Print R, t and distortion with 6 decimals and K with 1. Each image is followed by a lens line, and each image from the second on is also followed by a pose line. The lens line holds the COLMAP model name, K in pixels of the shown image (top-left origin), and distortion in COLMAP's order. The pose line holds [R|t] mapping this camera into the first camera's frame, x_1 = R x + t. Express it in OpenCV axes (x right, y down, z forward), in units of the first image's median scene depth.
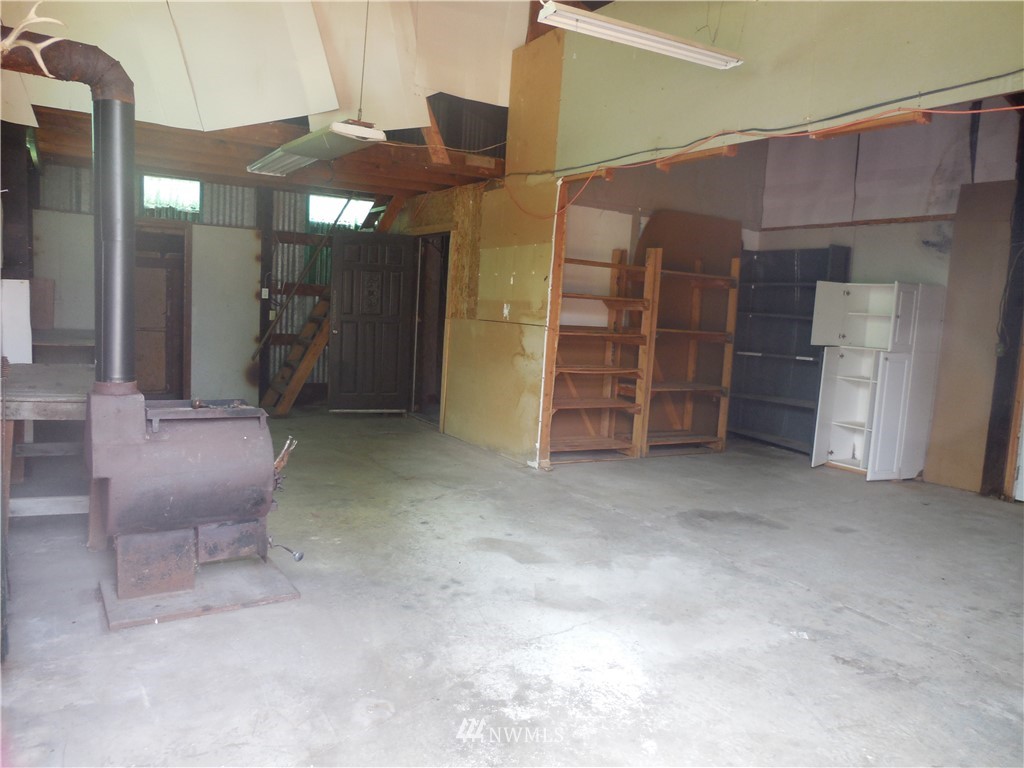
lens RADIAL K [[745.6, 0, 512.0], [0, 745.6, 384.0], [0, 0, 1]] dist [-0.045141, 0.031223]
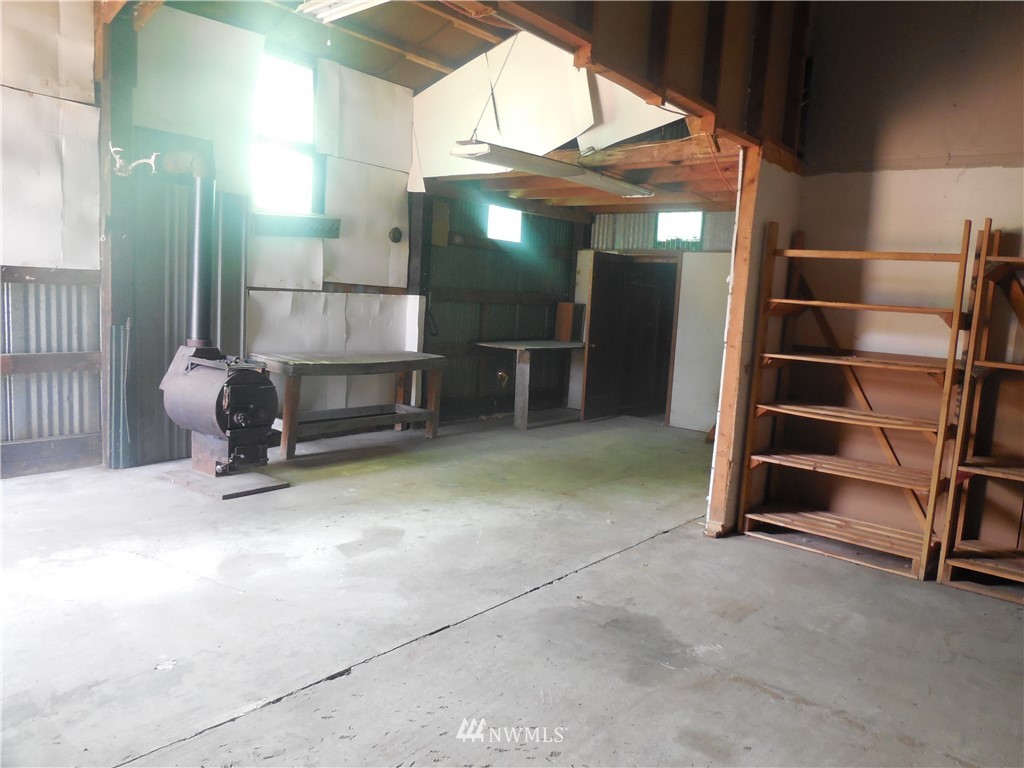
lens RADIAL K [[745.6, 0, 512.0], [0, 745.6, 384.0], [0, 0, 1]] dist [-0.045141, 0.031223]
pose [[0.350205, 0.074801, -0.933682, 0.885561], [-0.141654, 0.989571, 0.026147, -0.033560], [0.925900, 0.123103, 0.357149, 0.714248]]
